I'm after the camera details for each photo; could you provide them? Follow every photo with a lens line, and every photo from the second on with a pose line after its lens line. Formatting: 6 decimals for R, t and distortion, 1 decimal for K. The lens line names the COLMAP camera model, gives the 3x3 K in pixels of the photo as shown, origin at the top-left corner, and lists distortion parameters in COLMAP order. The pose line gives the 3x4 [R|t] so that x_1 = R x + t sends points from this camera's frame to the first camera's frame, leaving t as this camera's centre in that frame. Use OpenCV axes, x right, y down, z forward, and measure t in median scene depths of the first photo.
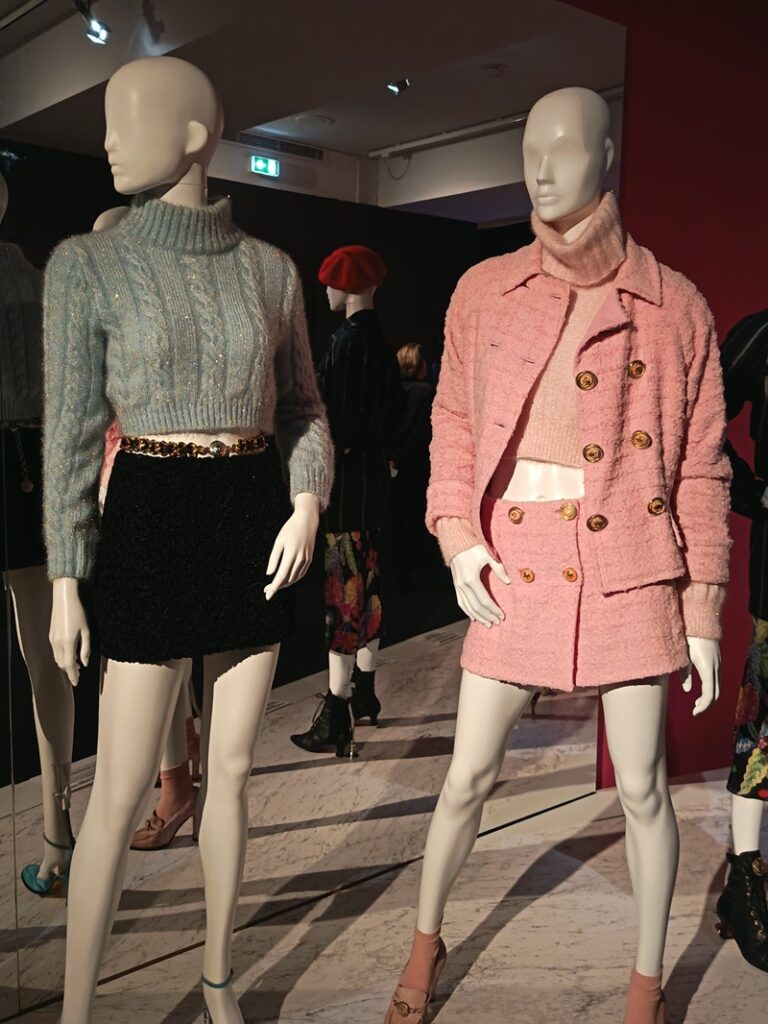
lens RADIAL K [[1007.6, 0, 384.0], [0, 1007.6, 512.0], [0, 0, 1]] dist [0.150754, -0.346542]
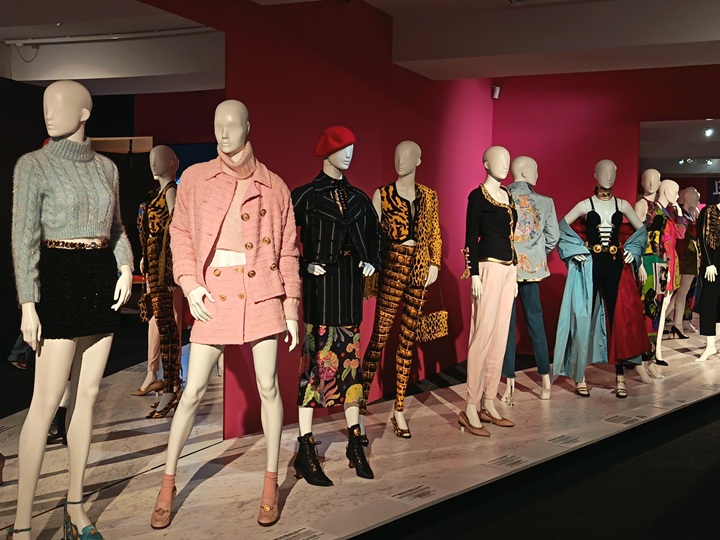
lens RADIAL K [[1027.9, 0, 360.0], [0, 1027.9, 270.0], [0, 0, 1]] dist [0.170162, -0.002382]
pose [[0.903625, -0.019304, 0.427889, -0.618083], [0.048025, 0.997251, -0.056431, 0.153488], [-0.425623, 0.071542, 0.902068, -1.365217]]
